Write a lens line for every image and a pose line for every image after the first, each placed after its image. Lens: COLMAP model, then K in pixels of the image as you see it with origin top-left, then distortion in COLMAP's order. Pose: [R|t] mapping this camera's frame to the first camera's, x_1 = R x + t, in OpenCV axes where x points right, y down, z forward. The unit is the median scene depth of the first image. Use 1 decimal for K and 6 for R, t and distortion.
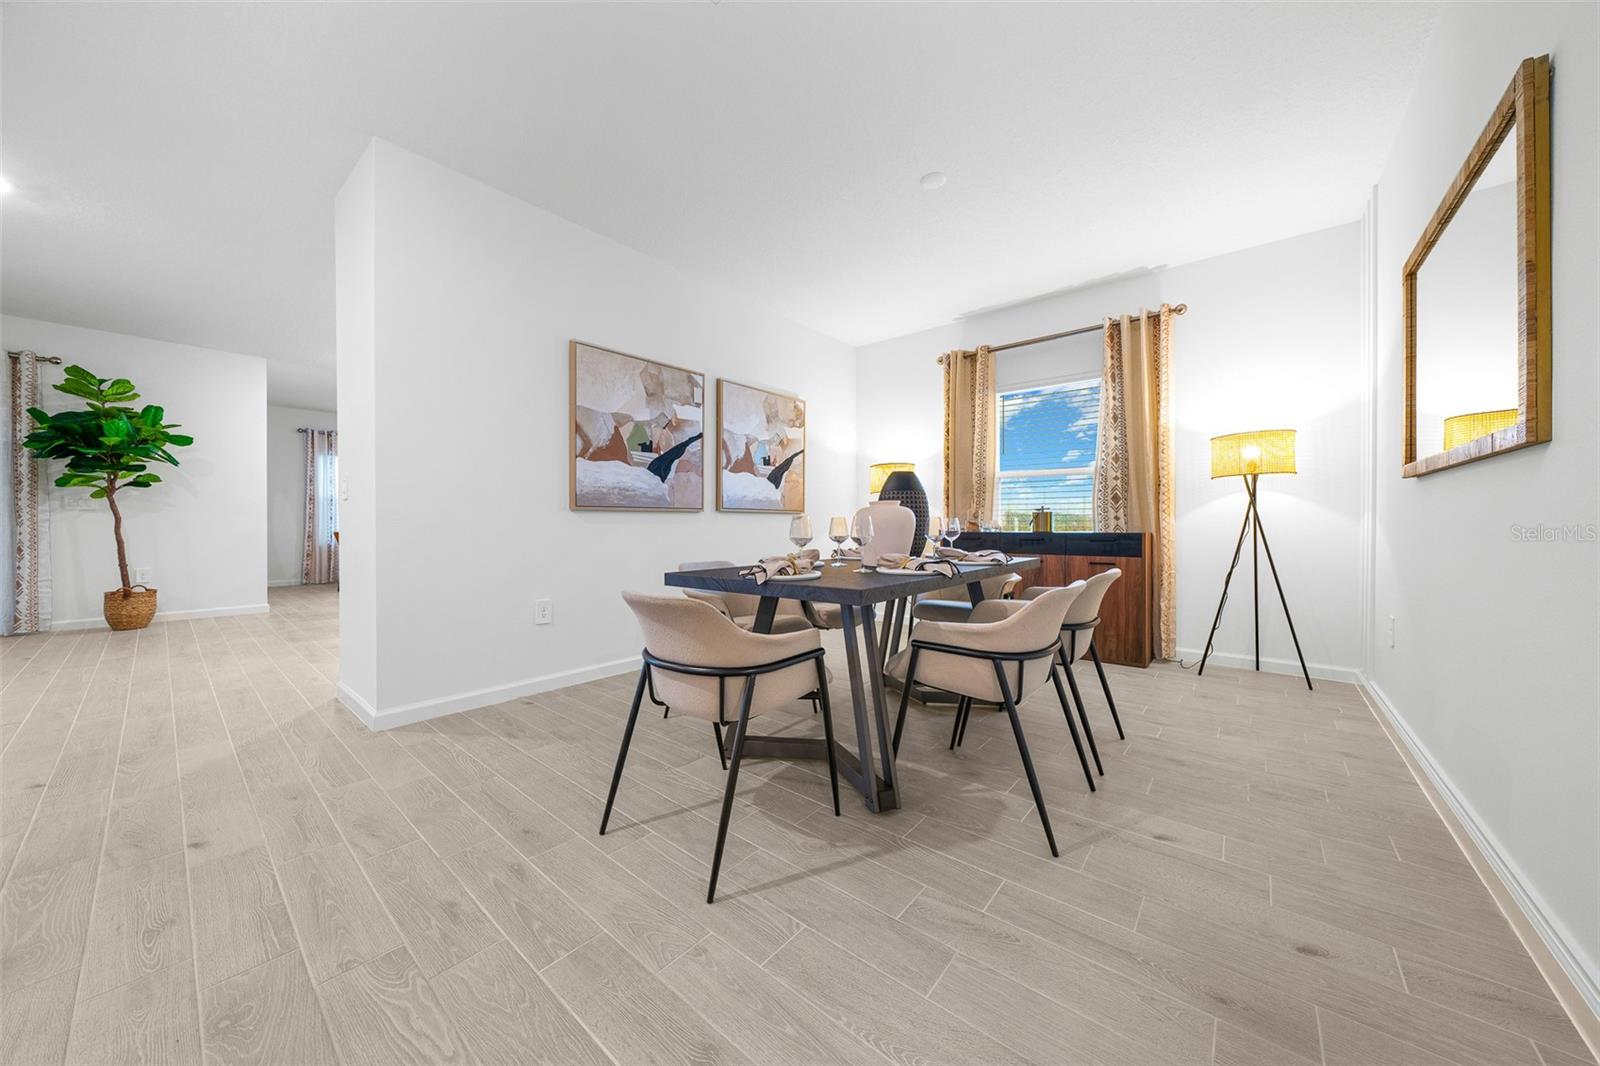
lens RADIAL K [[527.4, 0, 800.0], [0, 527.4, 533.0], [0, 0, 1]] dist [-0.000873, -0.000037]
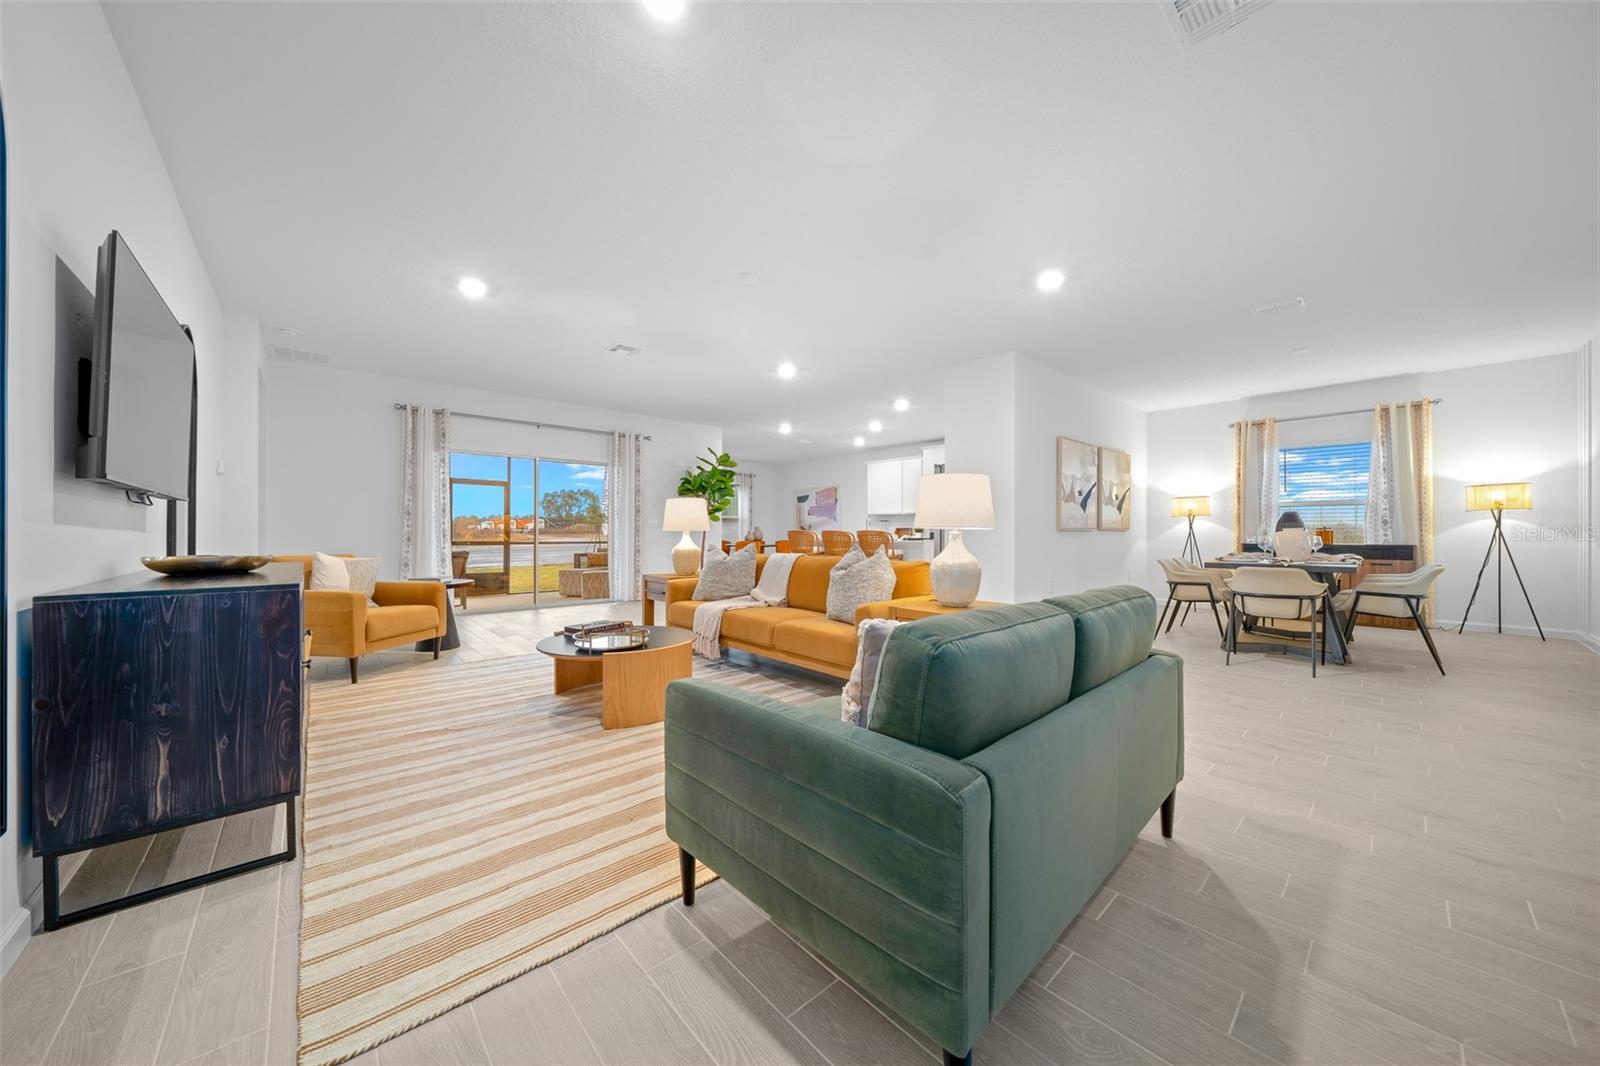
lens RADIAL K [[538.6, 0, 800.0], [0, 538.6, 533.0], [0, 0, 1]] dist [-0.000229, -0.000125]
pose [[0.990113, 0.002688, -0.140247, -0.847569], [-0.004726, 0.999888, -0.014200, -0.004096], [0.140193, 0.014723, 0.990015, -0.766451]]
